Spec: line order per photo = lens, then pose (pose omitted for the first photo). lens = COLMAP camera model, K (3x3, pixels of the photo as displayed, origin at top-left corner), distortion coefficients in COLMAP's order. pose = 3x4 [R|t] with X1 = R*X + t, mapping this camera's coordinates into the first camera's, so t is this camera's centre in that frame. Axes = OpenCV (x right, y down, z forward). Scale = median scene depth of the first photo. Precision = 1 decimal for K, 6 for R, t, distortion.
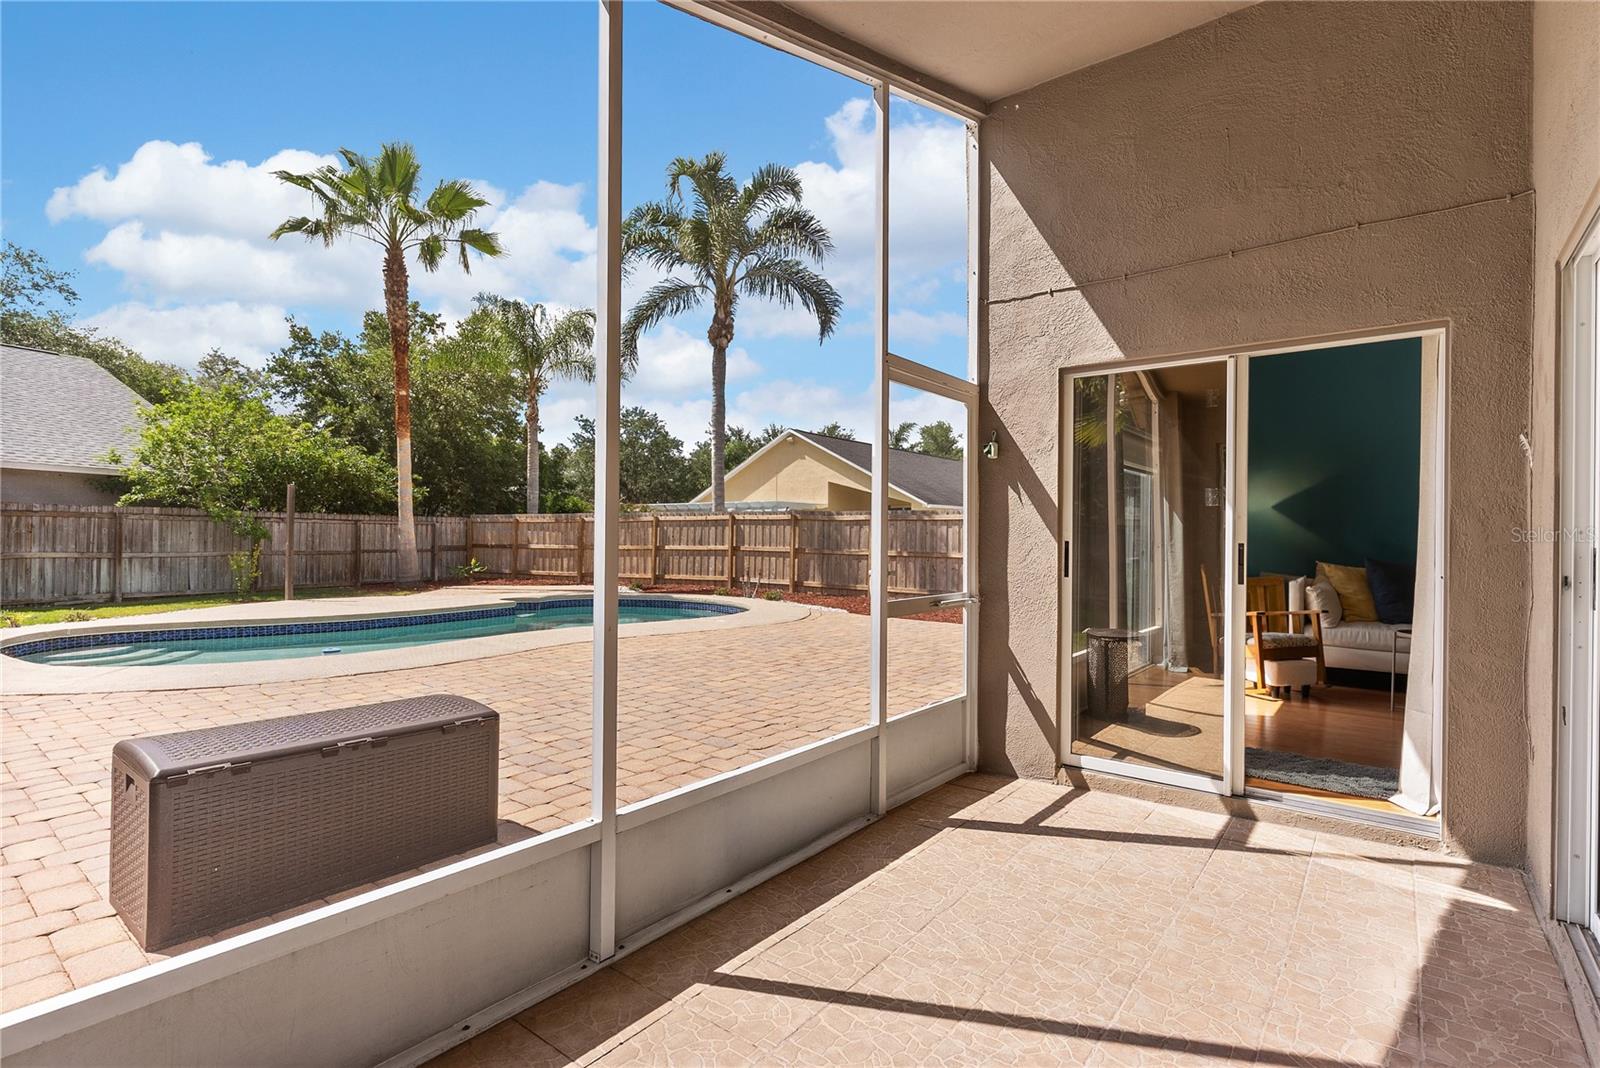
lens RADIAL K [[790.0, 0, 800.0], [0, 790.0, 534.0], [0, 0, 1]] dist [0.002673, 0.000576]
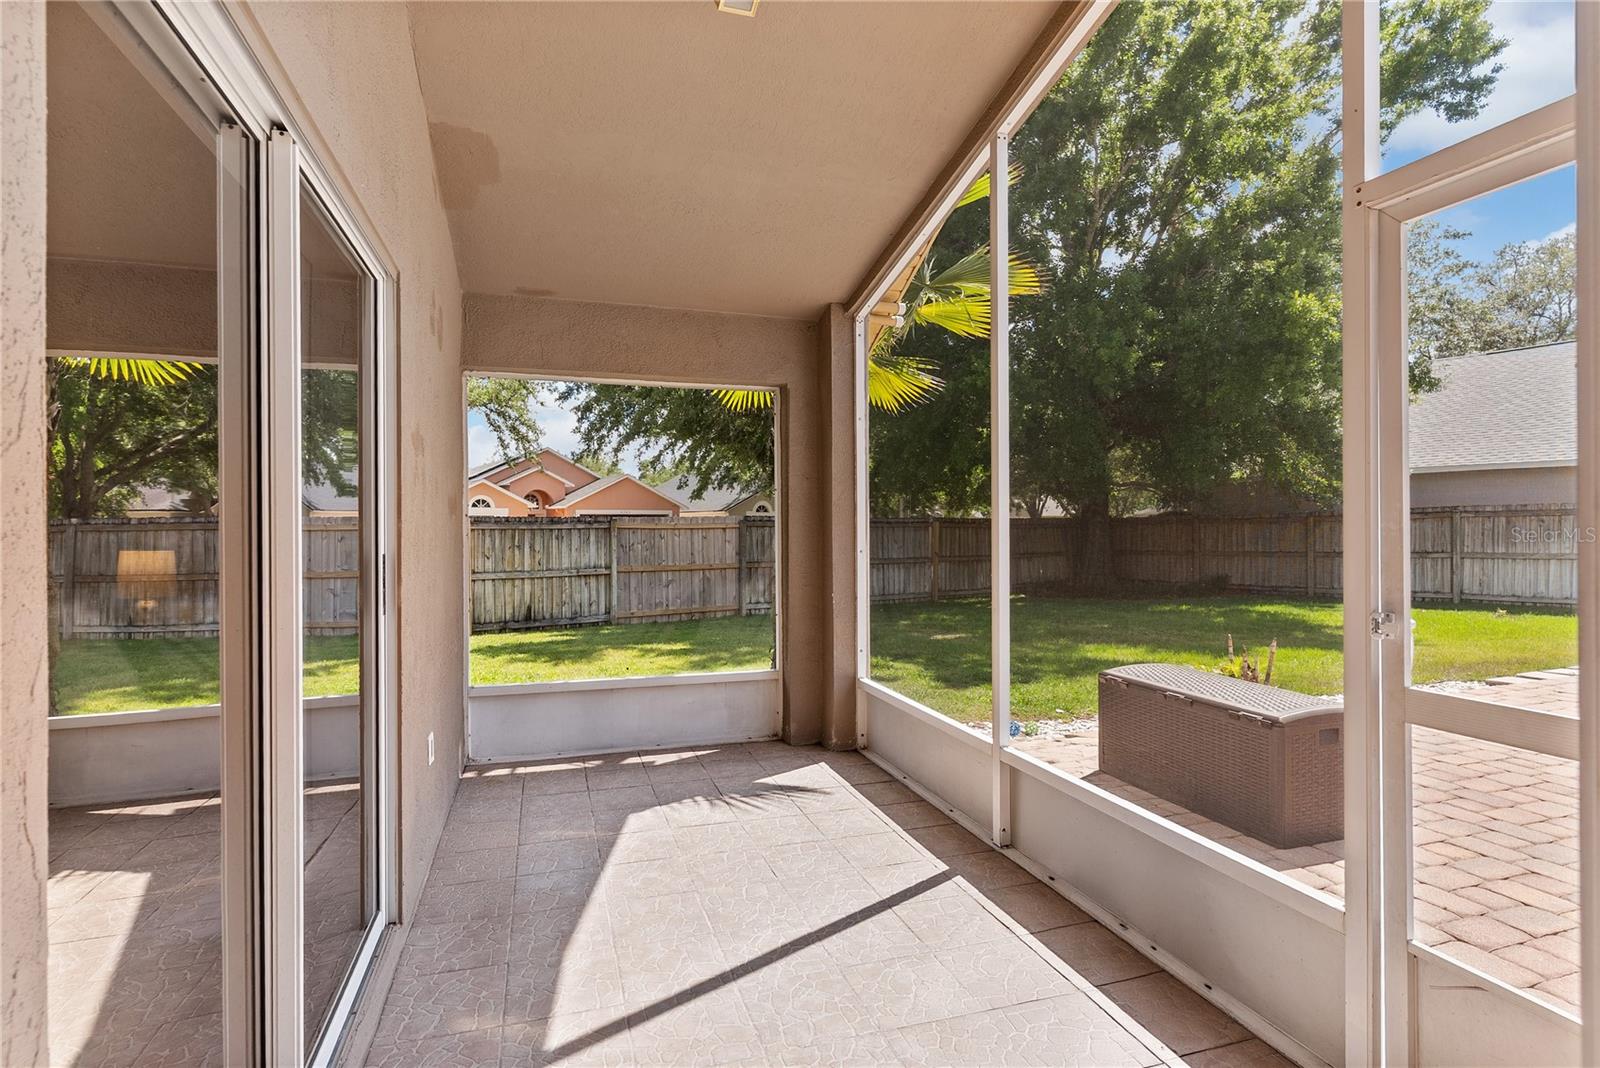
lens RADIAL K [[790.0, 0, 800.0], [0, 790.0, 534.0], [0, 0, 1]] dist [0.002673, 0.000576]
pose [[-0.571440, -0.002711, -0.820639, 1.173073], [0.000274, 0.999994, -0.003494, -0.015463], [0.820644, -0.002222, -0.571436, 1.595763]]
